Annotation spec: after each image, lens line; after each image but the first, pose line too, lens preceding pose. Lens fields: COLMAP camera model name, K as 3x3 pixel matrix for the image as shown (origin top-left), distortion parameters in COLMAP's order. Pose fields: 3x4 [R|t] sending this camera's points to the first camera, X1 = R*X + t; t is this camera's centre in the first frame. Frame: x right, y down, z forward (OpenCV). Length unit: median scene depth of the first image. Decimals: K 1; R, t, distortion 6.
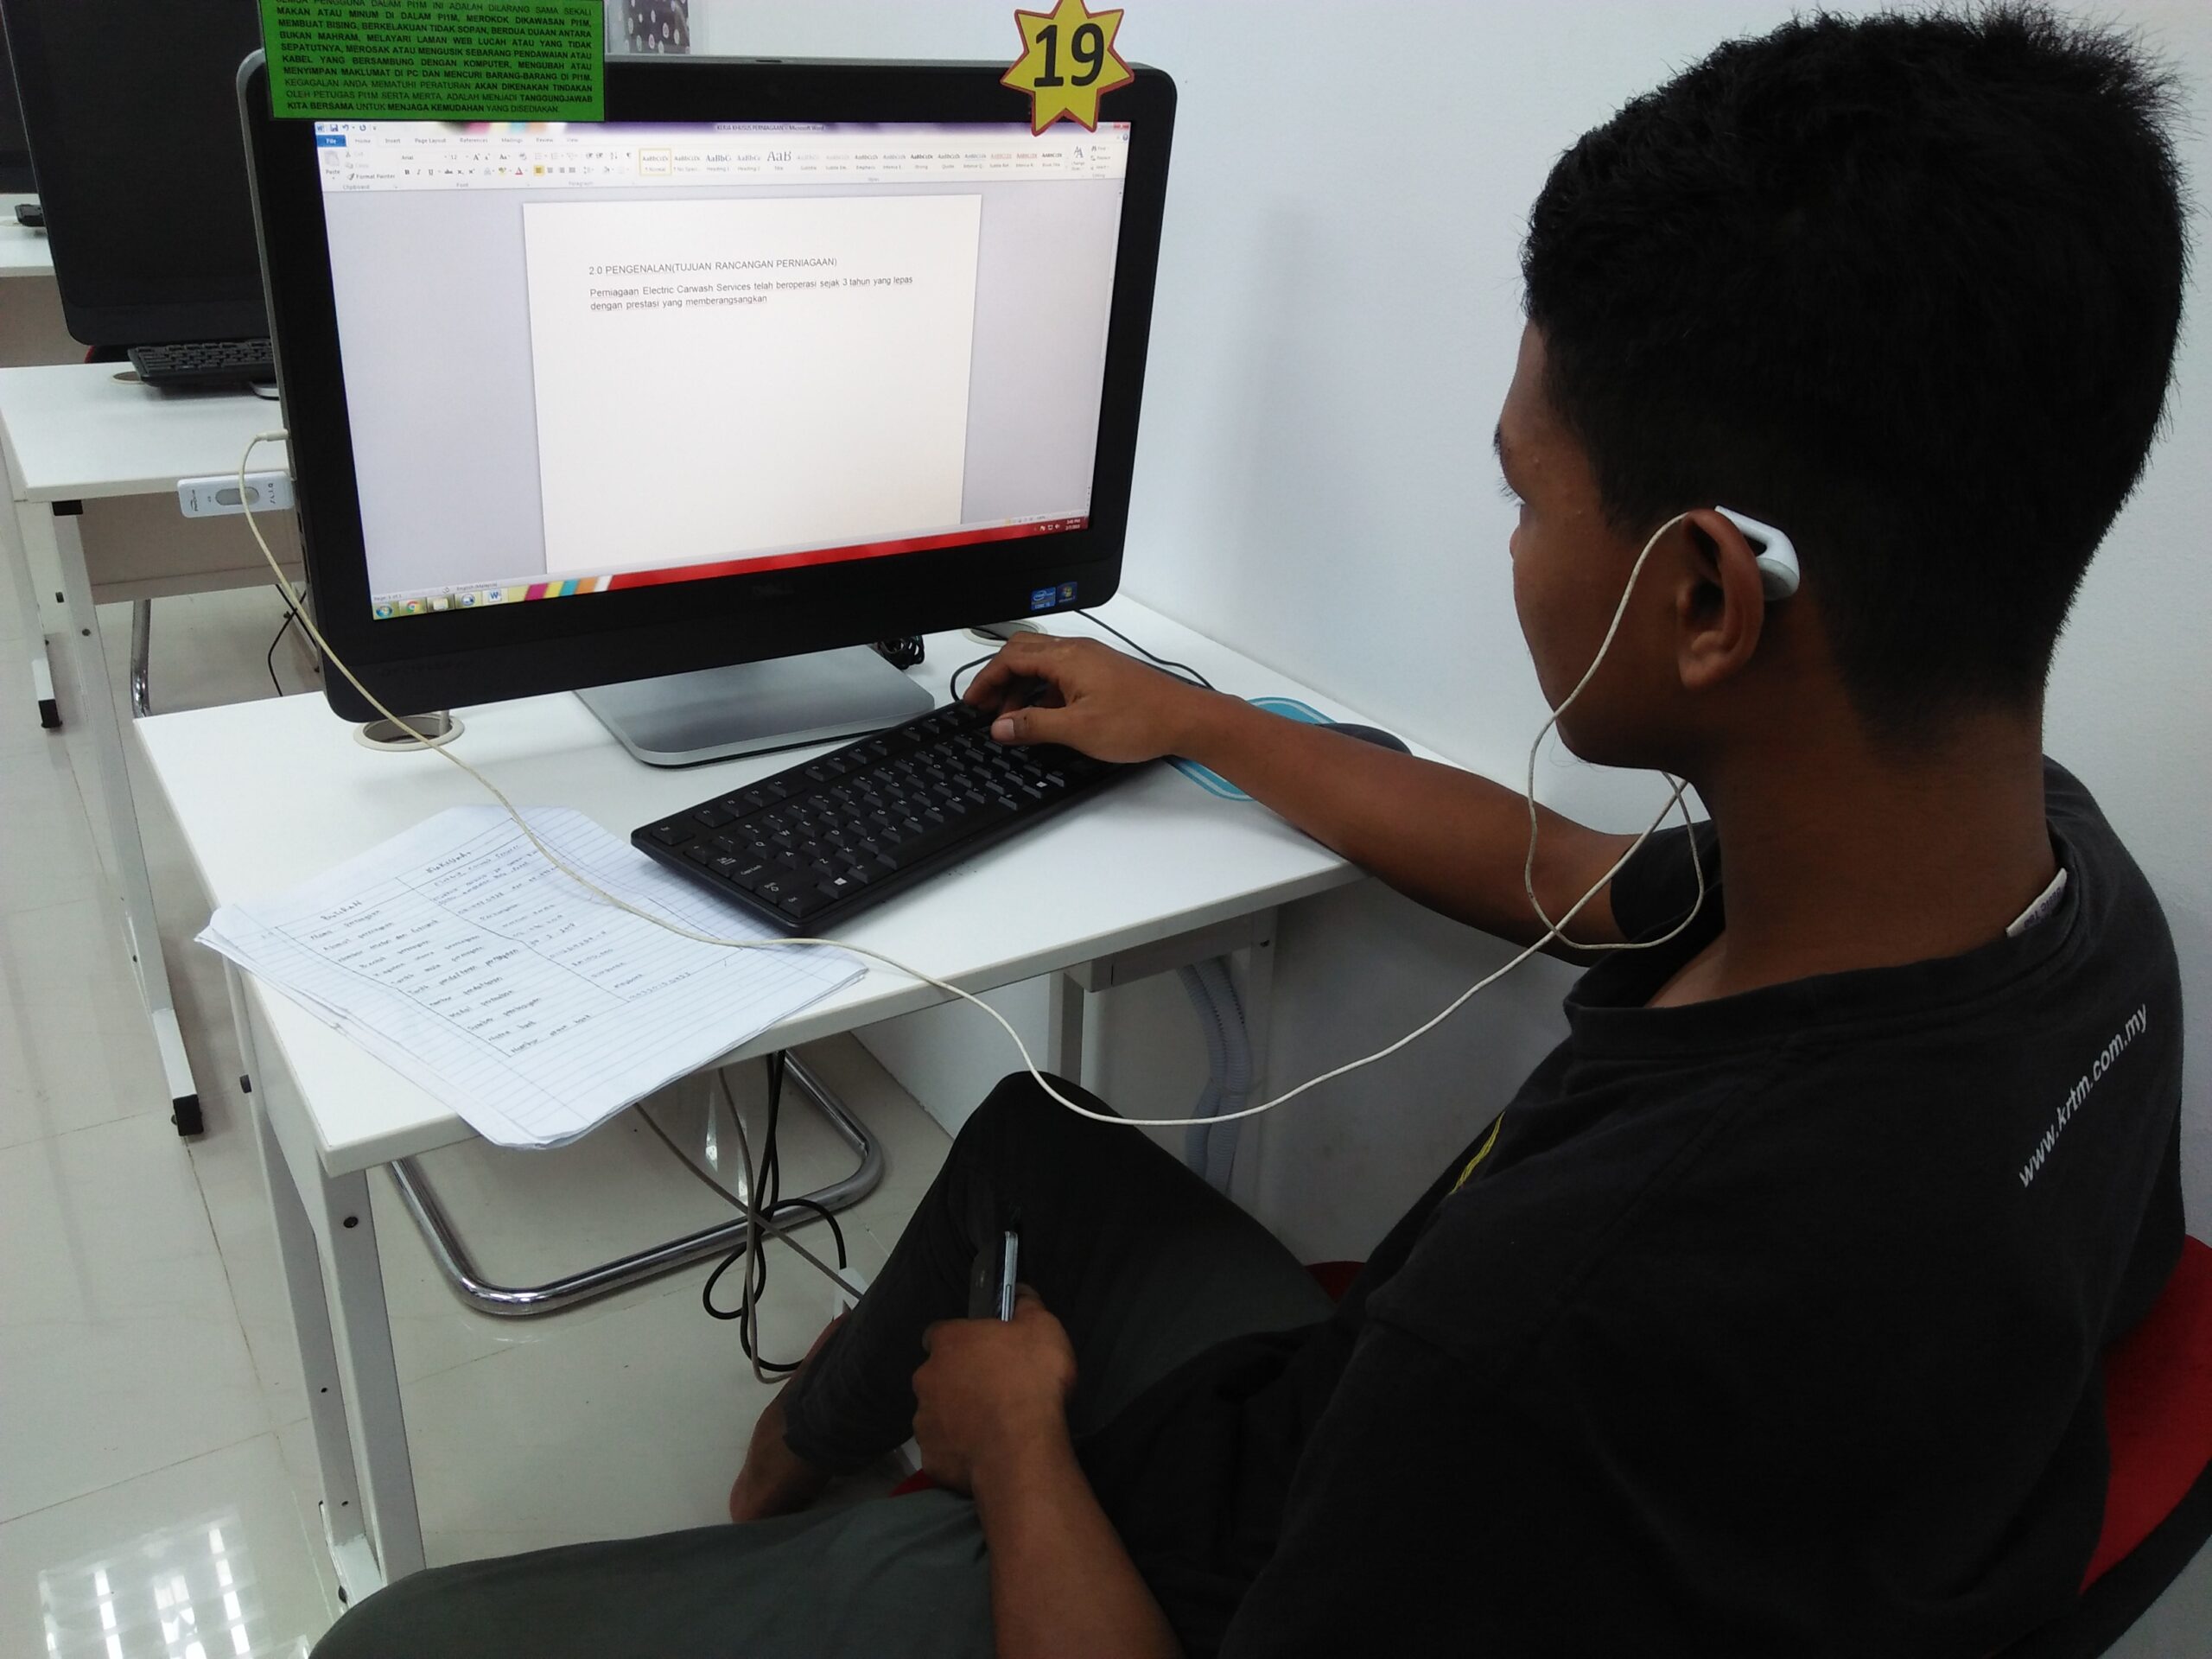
lens RADIAL K [[1734.8, 0, 1106.0], [0, 1734.8, 829.5], [0, 0, 1]] dist [0.005302, -0.015866]
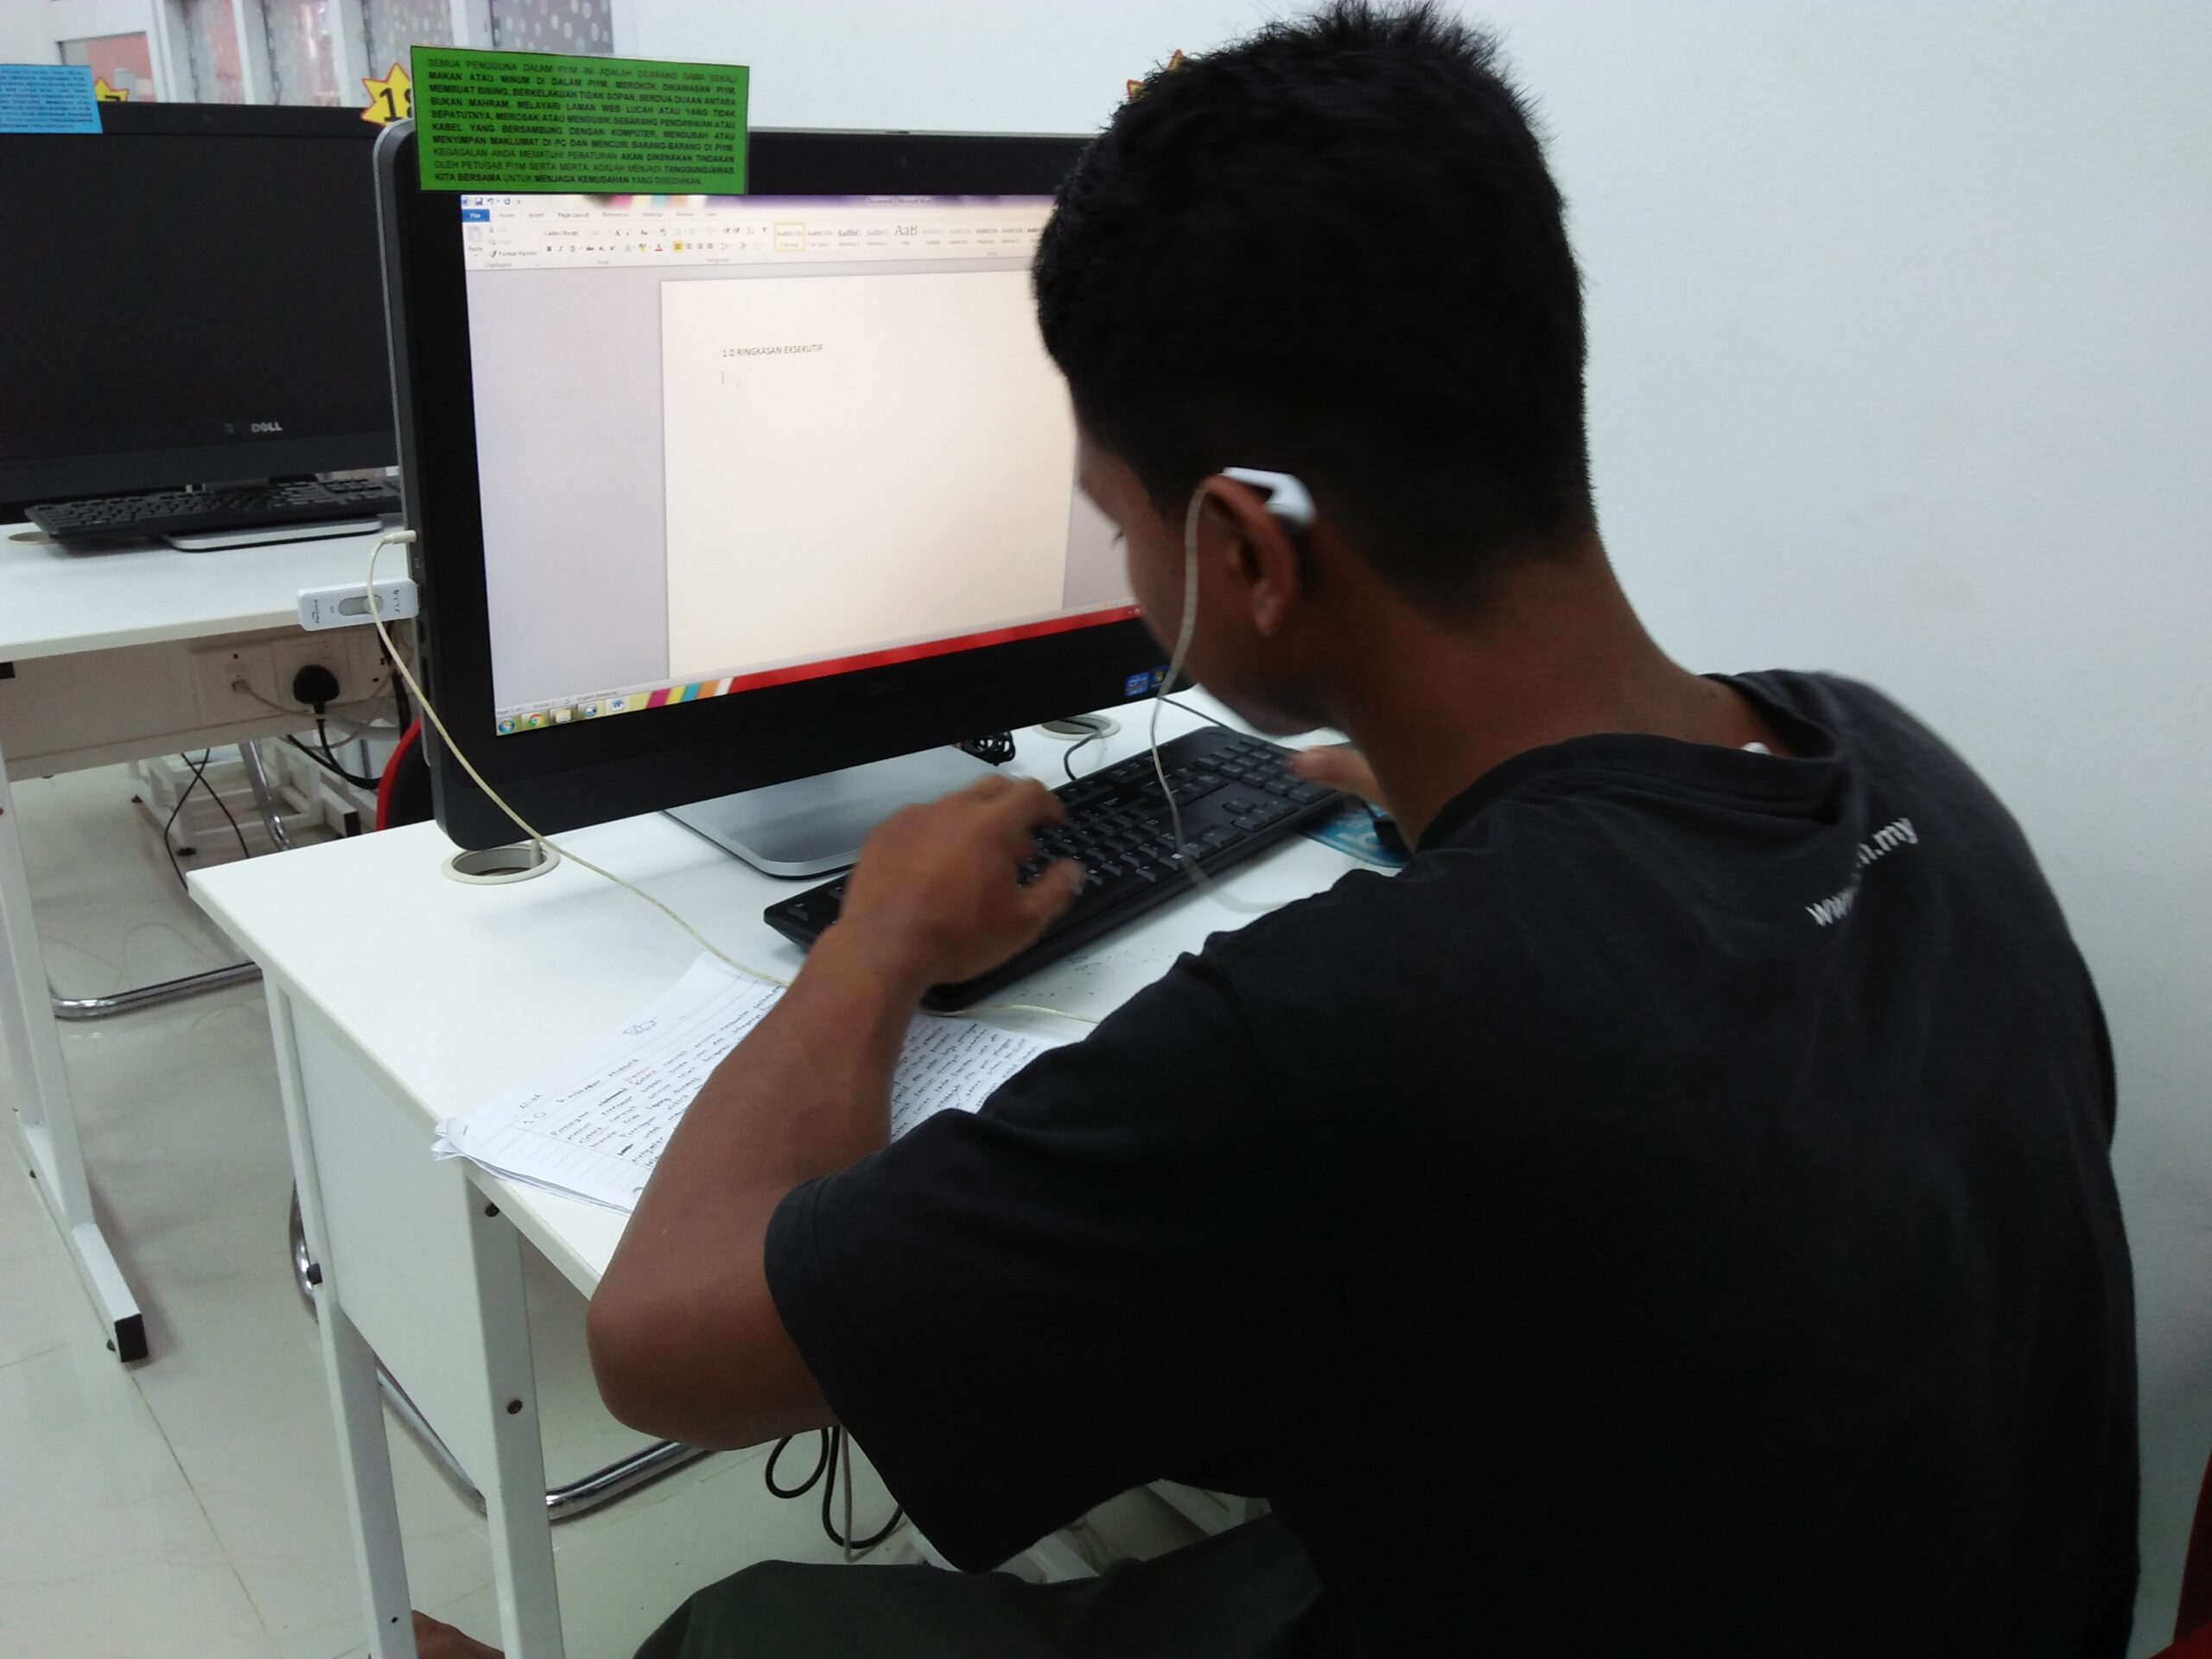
lens RADIAL K [[1732.7, 0, 1106.0], [0, 1732.7, 829.5], [0, 0, 1]] dist [0.014448, -0.028110]
pose [[0.990818, -0.074464, 0.112853, -0.227537], [0.083276, 0.993663, -0.075490, 0.026098], [-0.106516, 0.084195, 0.990740, 0.067275]]
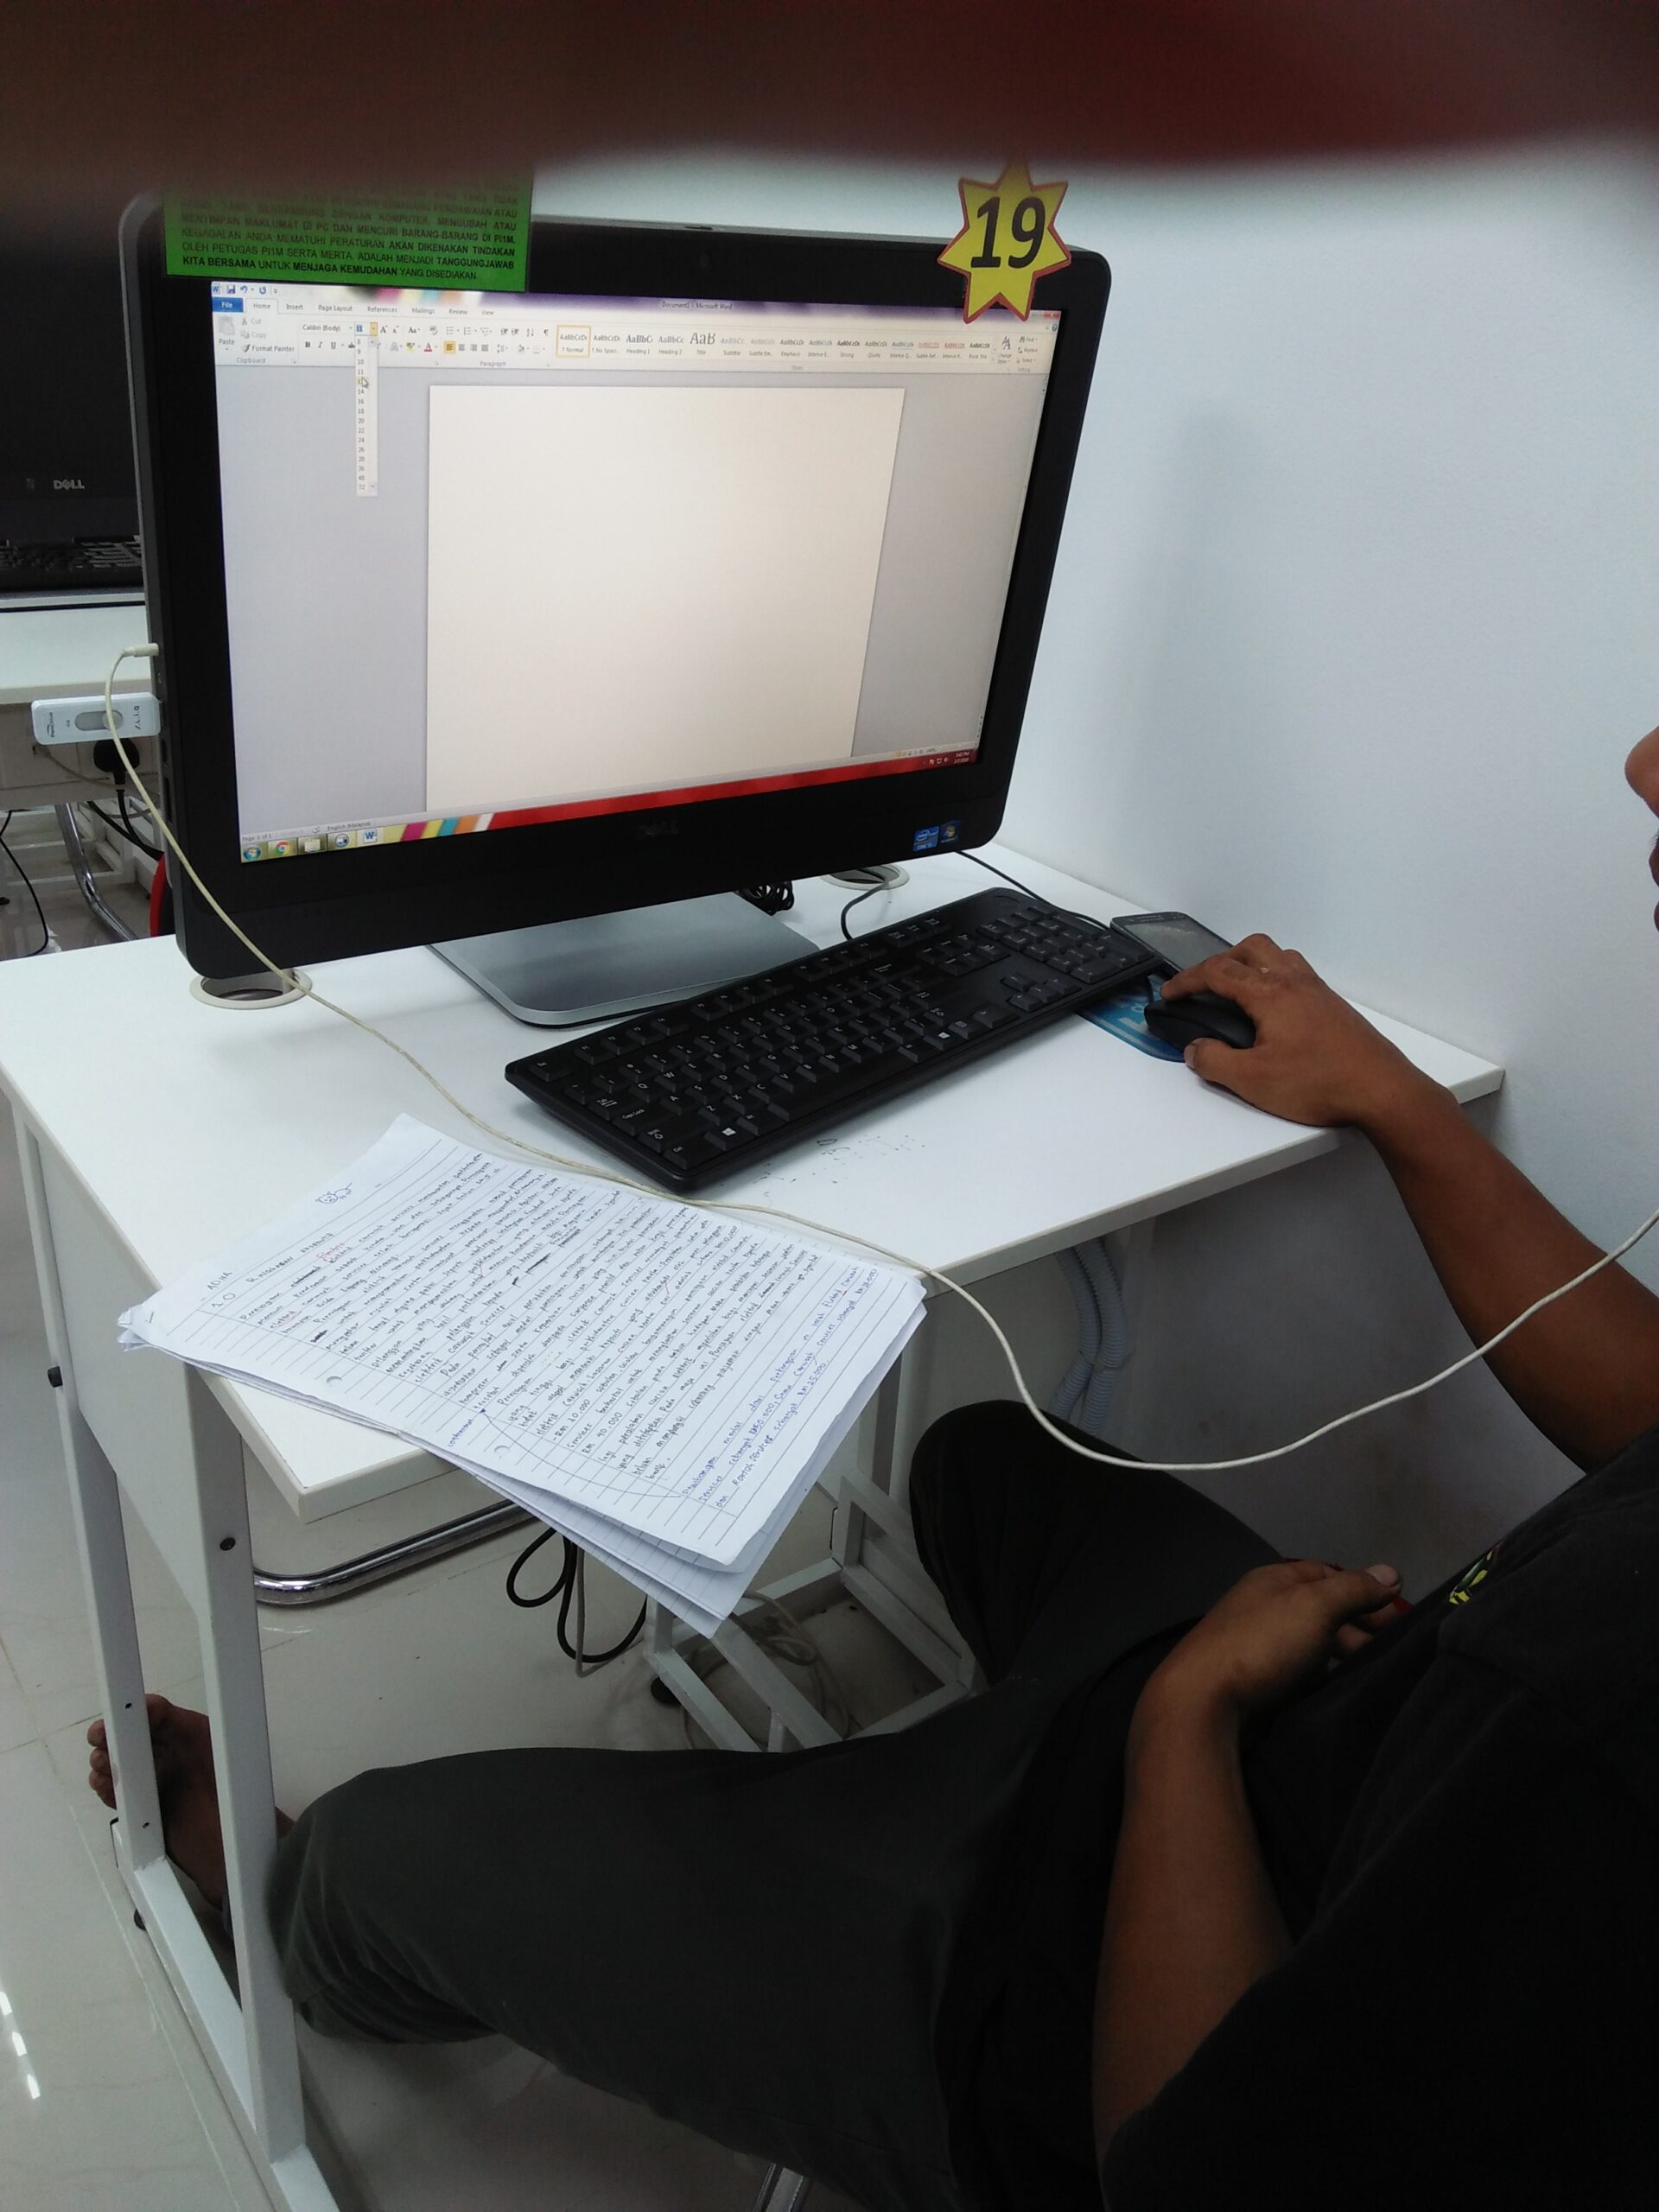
lens RADIAL K [[1732.7, 0, 829.5], [0, 1732.7, 1106.0], [0, 0, 1]] dist [0.014448, -0.028110]
pose [[0.998378, -0.005948, 0.056626, -0.189057], [0.004434, 0.999630, 0.026821, -0.021797], [-0.056764, -0.026526, 0.998035, 0.110564]]
